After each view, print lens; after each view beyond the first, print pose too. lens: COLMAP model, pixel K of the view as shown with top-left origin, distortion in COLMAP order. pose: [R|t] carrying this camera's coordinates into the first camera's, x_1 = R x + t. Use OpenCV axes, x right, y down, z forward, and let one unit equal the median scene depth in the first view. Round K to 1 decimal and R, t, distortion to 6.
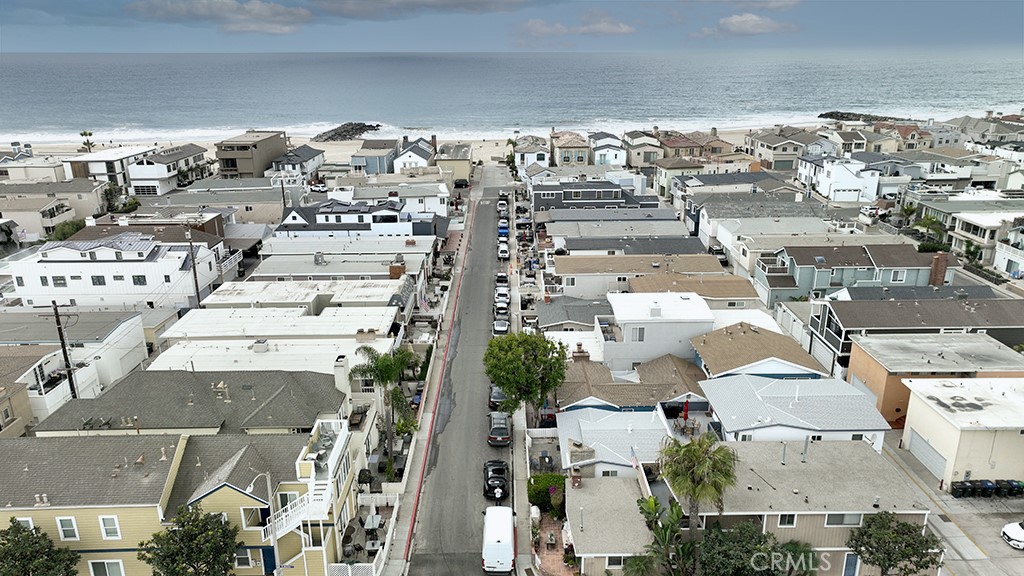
lens RADIAL K [[715.1, 0, 512.0], [0, 715.1, 288.0], [0, 0, 1]] dist [-0.000590, 0.032986]
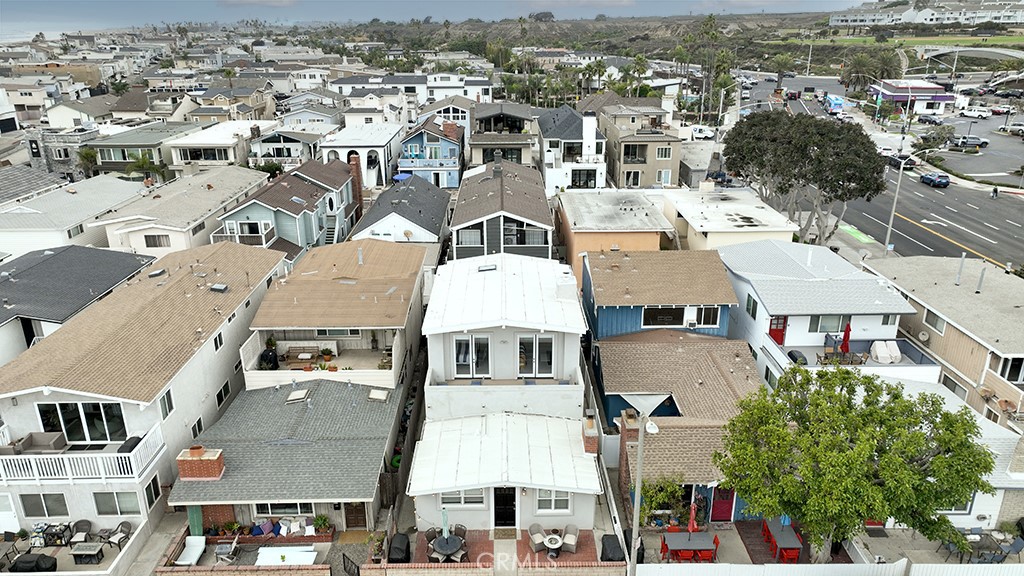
lens RADIAL K [[715.1, 0, 512.0], [0, 715.1, 288.0], [0, 0, 1]] dist [-0.000590, 0.032986]
pose [[-0.004559, -0.339775, 0.940496, -0.170152], [0.316997, 0.891508, 0.323614, -0.088428], [-0.948416, 0.299609, 0.103643, 0.556698]]
